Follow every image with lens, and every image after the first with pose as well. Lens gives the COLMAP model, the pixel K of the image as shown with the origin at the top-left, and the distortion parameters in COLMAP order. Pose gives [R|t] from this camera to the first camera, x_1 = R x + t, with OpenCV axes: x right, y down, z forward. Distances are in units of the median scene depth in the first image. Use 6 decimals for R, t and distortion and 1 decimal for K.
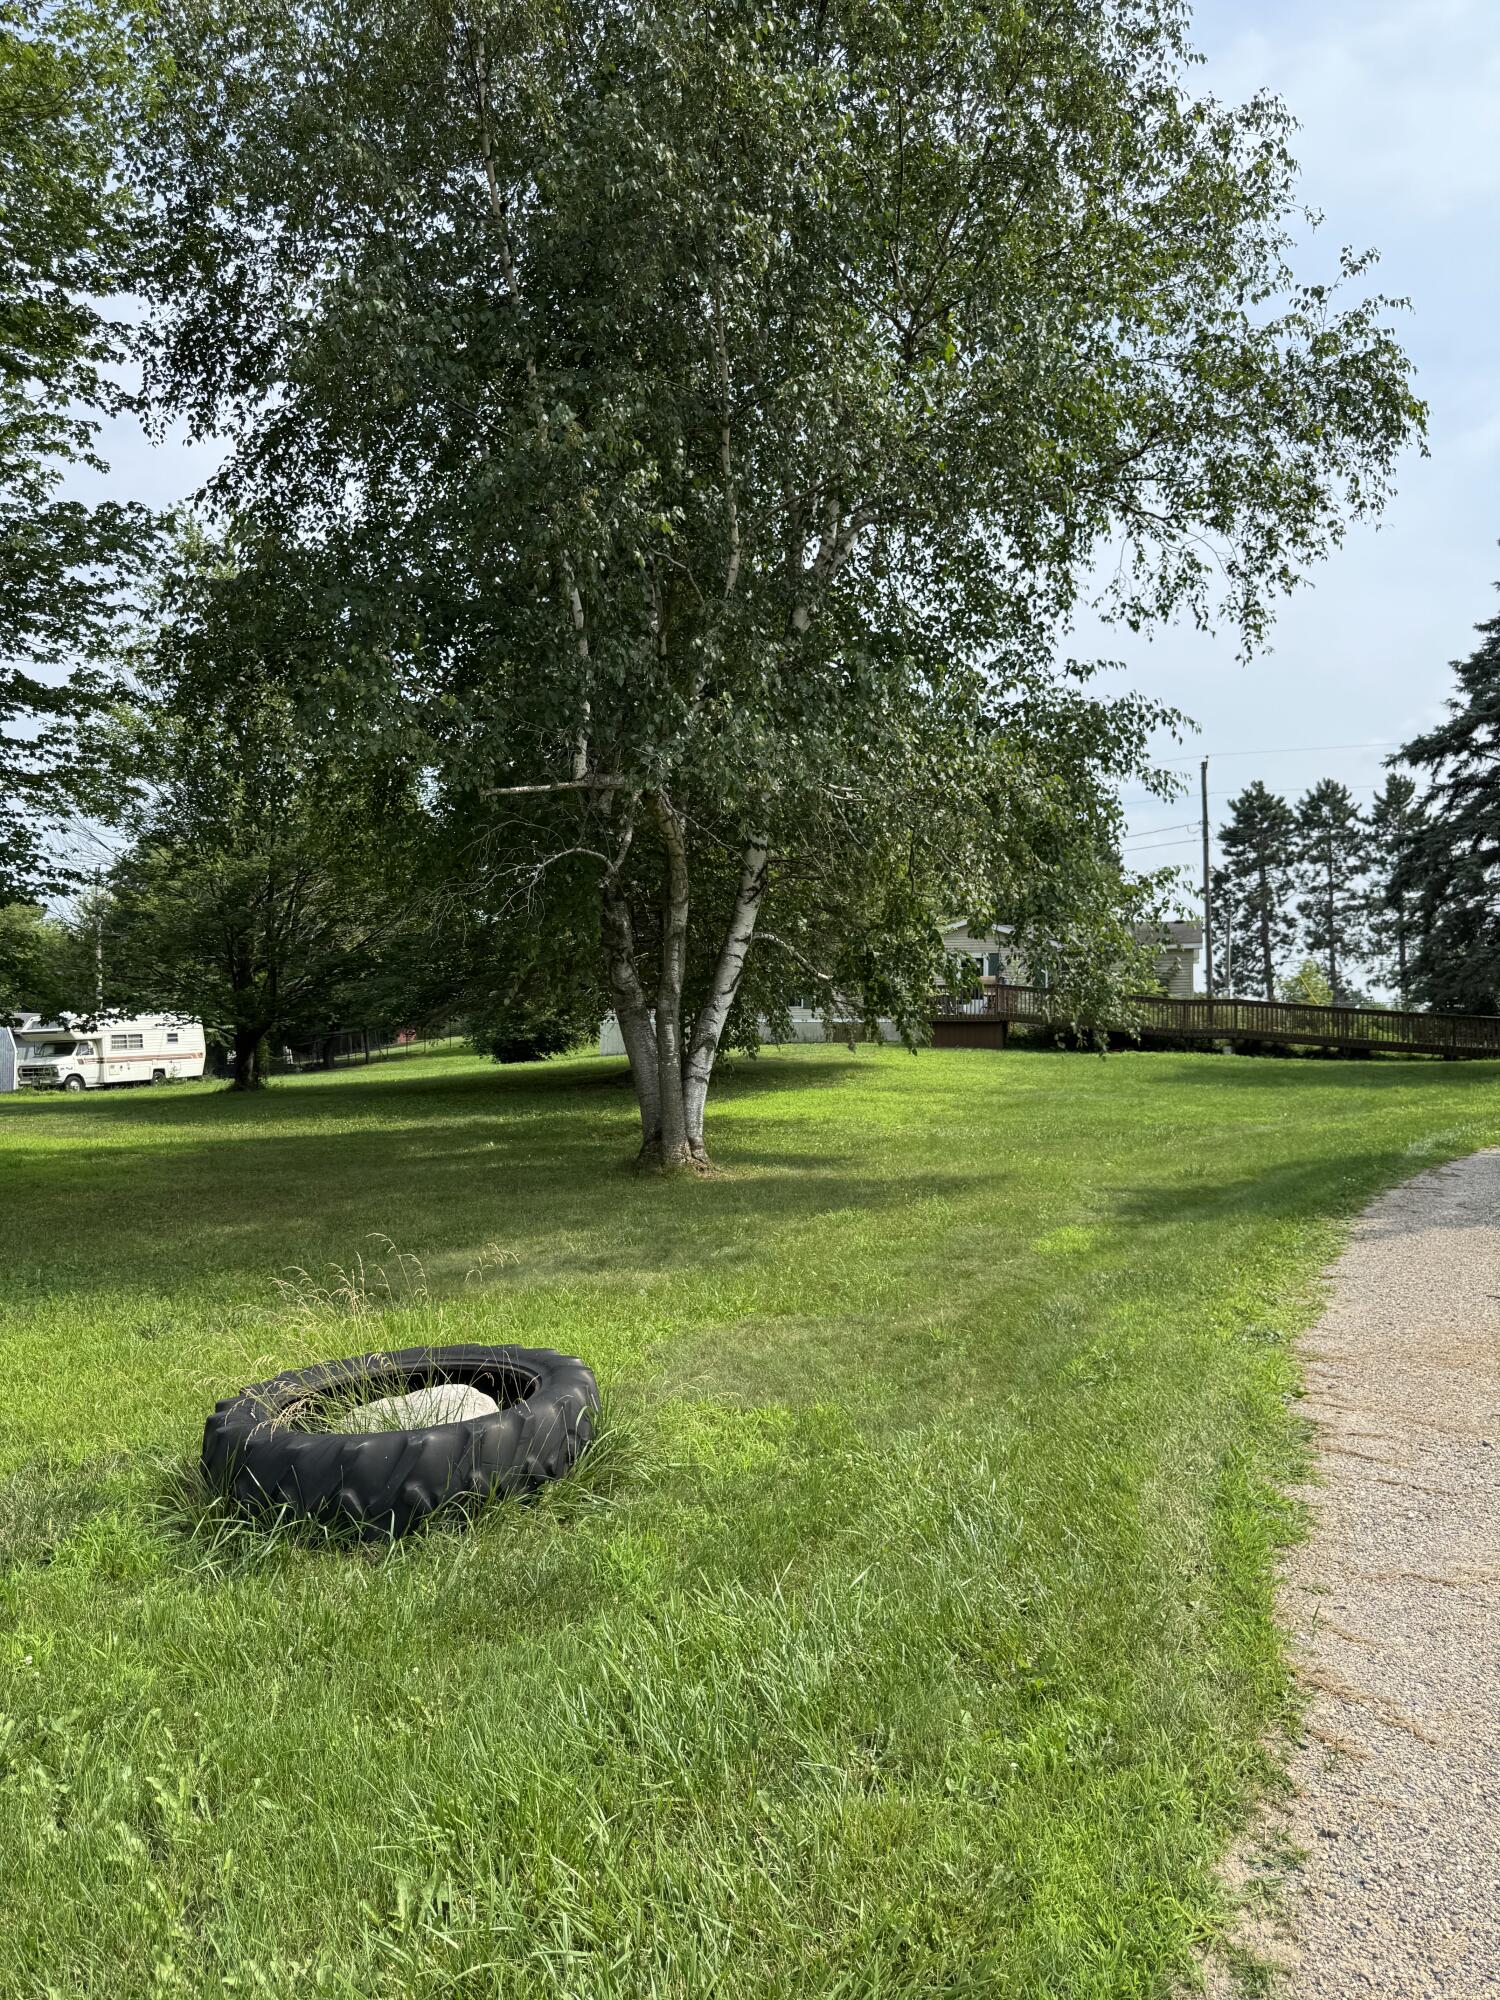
lens RADIAL K [[1407.5, 0, 739.1], [0, 1407.5, 1004.5], [0, 0, 1]] dist [-0.001205, -0.001849]
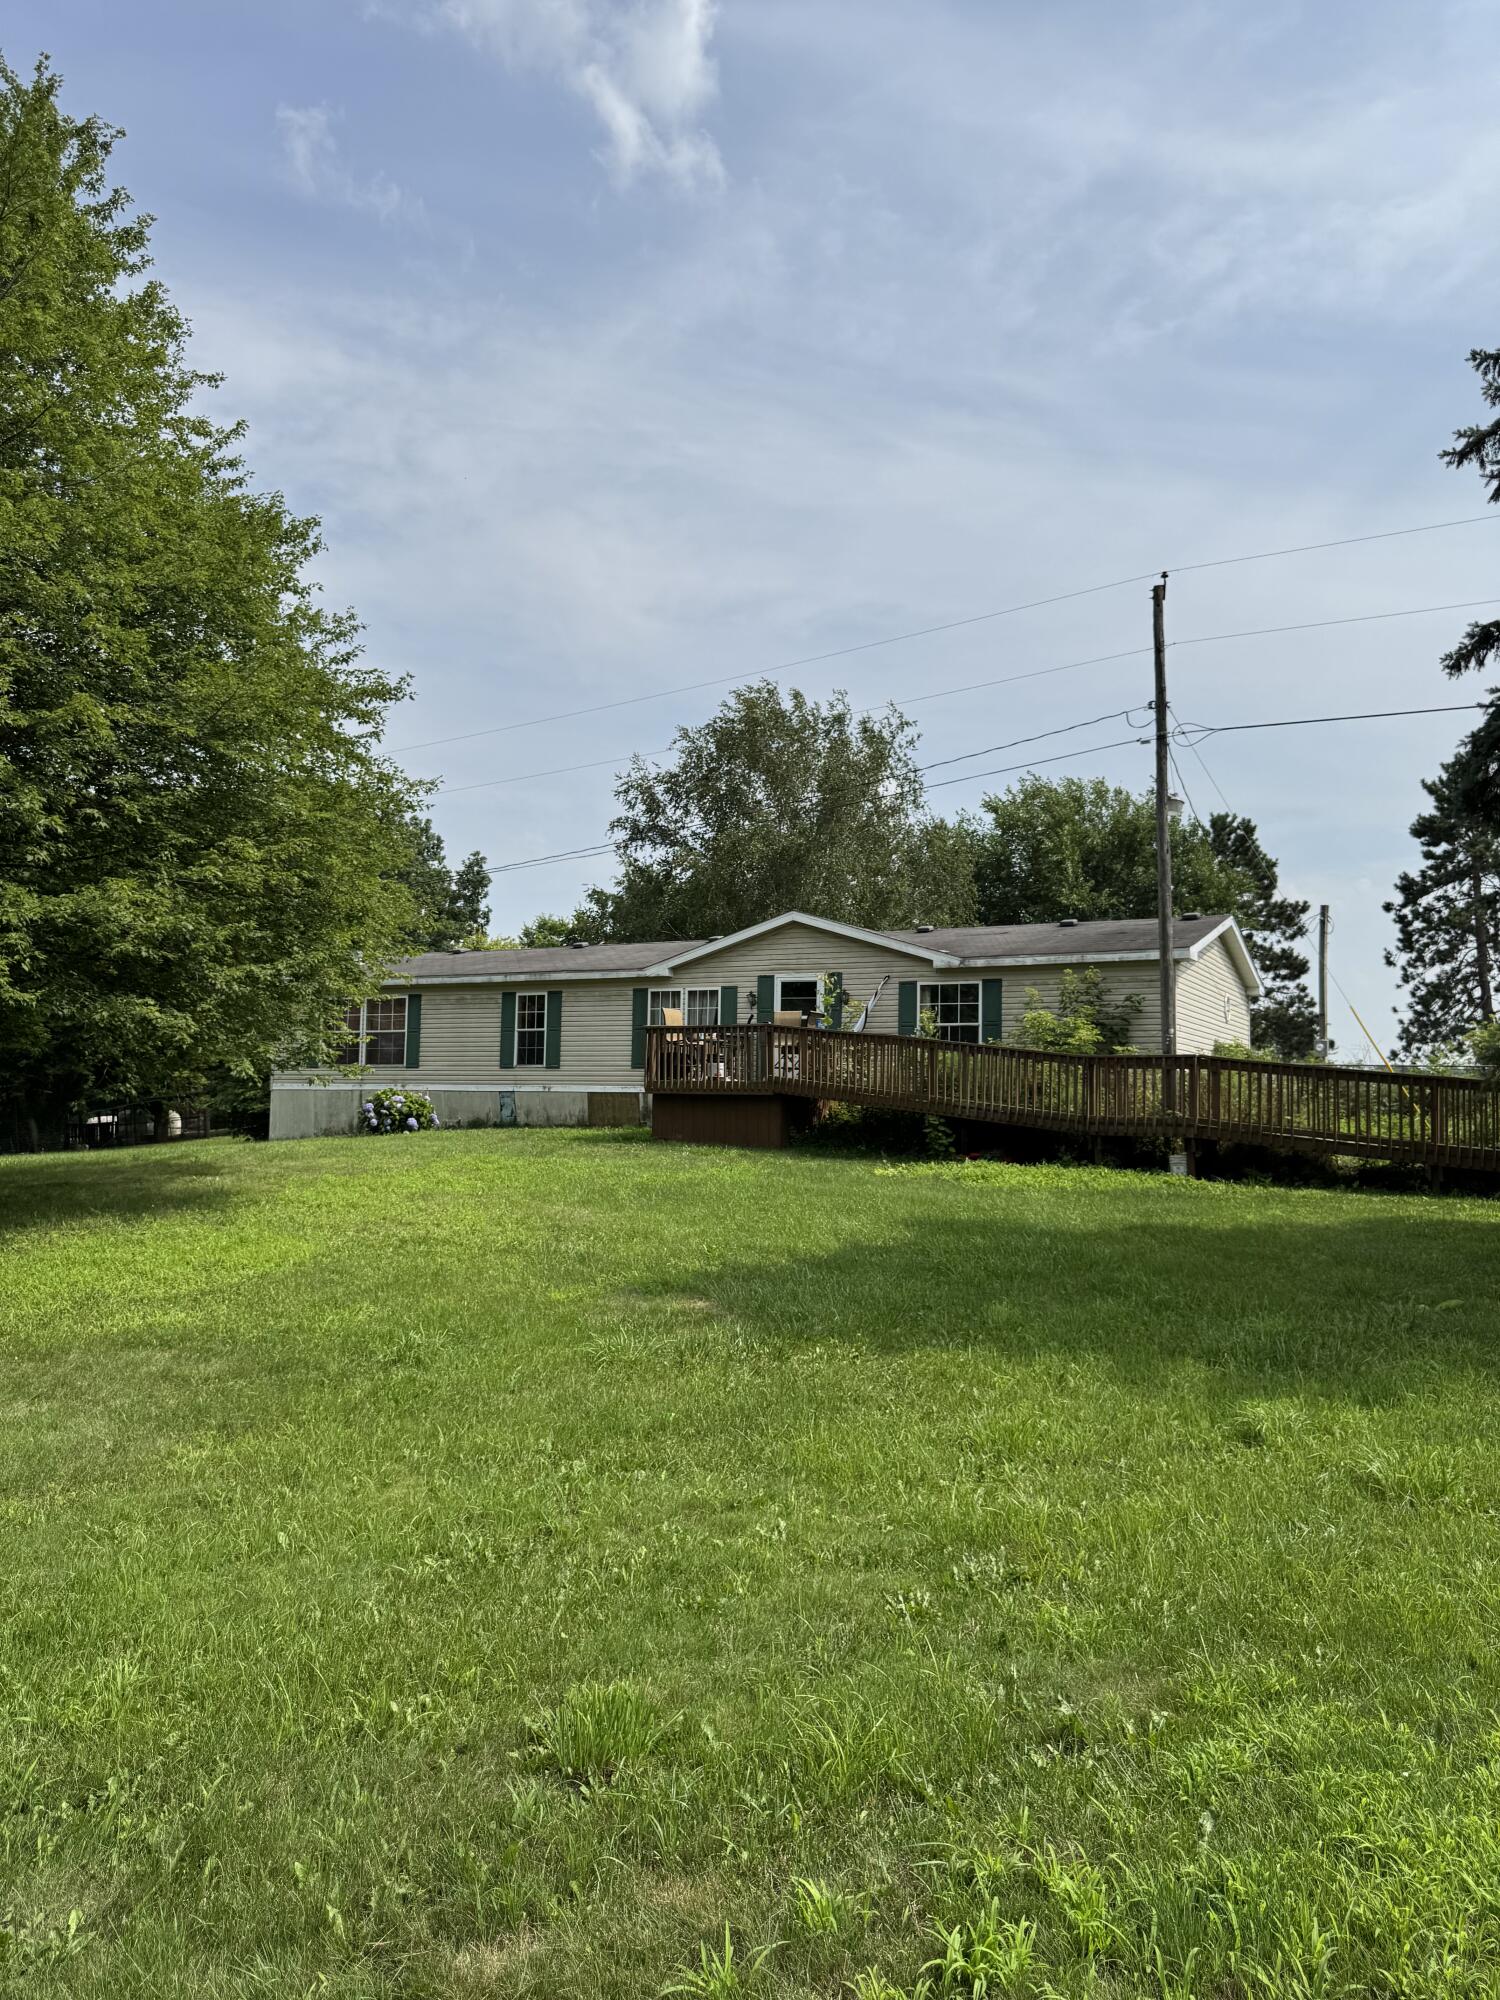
lens RADIAL K [[1407.5, 0, 751.2], [0, 1407.5, 990.2], [0, 0, 1]] dist [-0.001205, -0.001849]
pose [[0.983235, -0.005358, -0.182263, 0.168353], [-0.004567, 0.998531, -0.053990, 0.000323], [0.182284, 0.053917, 0.981766, 0.293133]]
